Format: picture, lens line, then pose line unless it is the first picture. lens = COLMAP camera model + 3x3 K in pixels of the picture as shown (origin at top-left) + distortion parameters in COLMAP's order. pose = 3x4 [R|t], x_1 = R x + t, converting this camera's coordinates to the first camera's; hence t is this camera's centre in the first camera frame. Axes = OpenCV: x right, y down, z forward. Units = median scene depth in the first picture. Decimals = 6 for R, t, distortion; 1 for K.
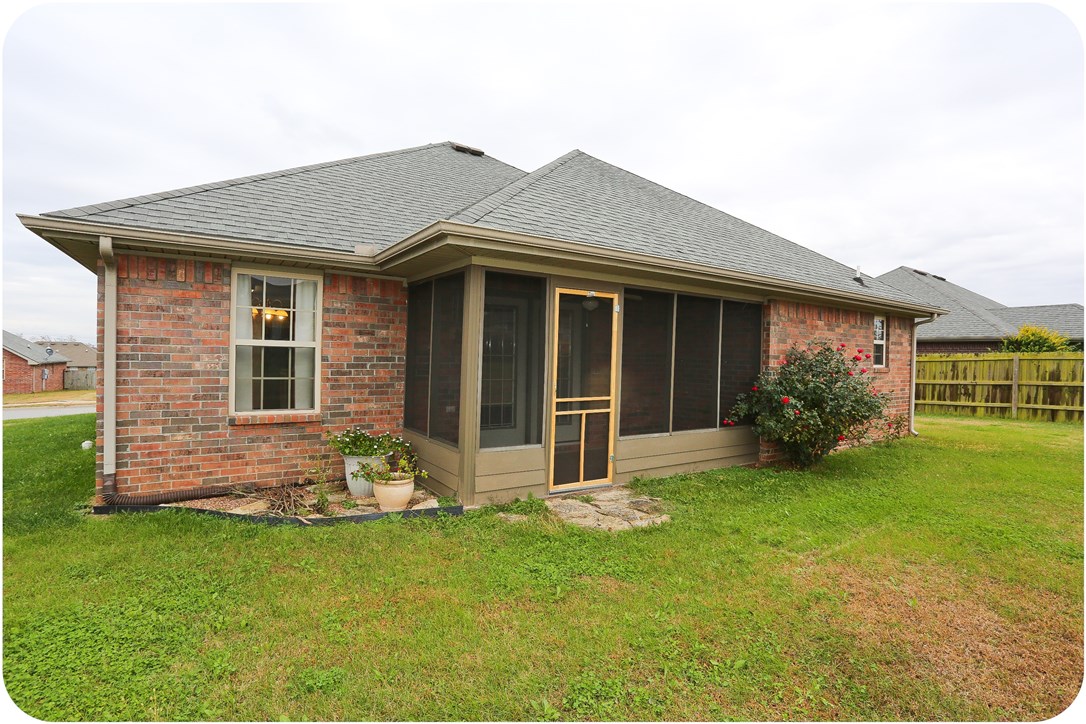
lens RADIAL K [[528.9, 0, 541.1], [0, 528.9, 358.3], [0, 0, 1]] dist [-0.063637, 0.024256]
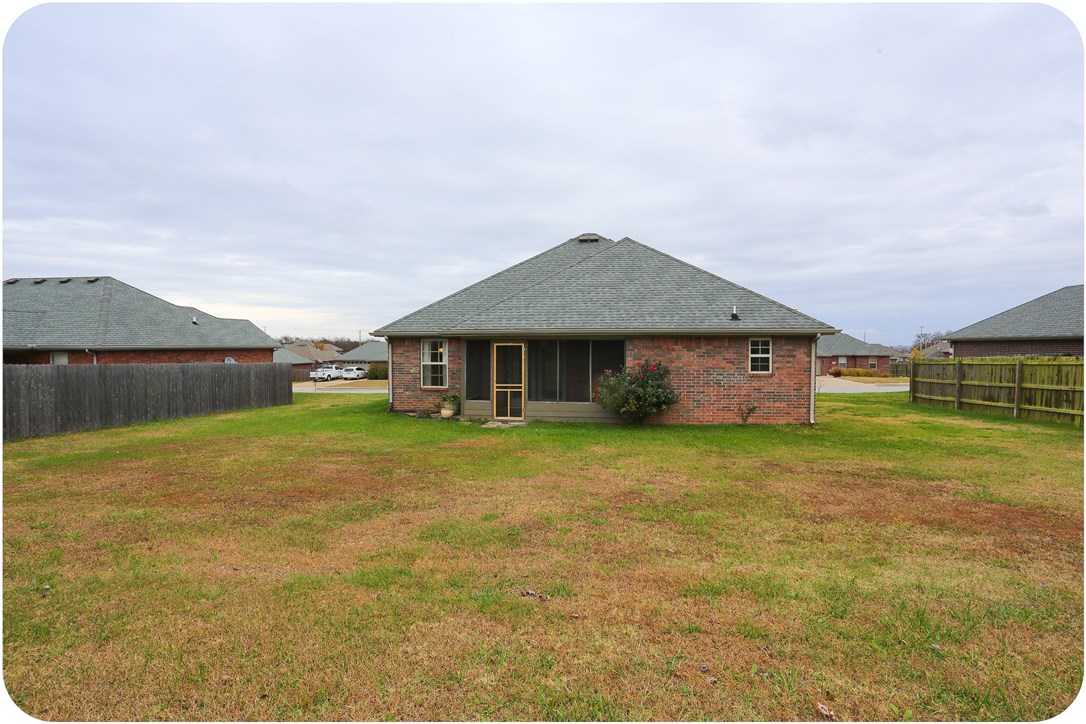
lens RADIAL K [[528.9, 0, 542.5], [0, 528.9, 366.7], [0, 0, 1]] dist [-0.063637, 0.024256]
pose [[0.753575, 0.006114, -0.657333, 1.829008], [0.014277, 0.999569, 0.025665, -0.074681], [0.657206, -0.028726, 0.753163, -0.810550]]
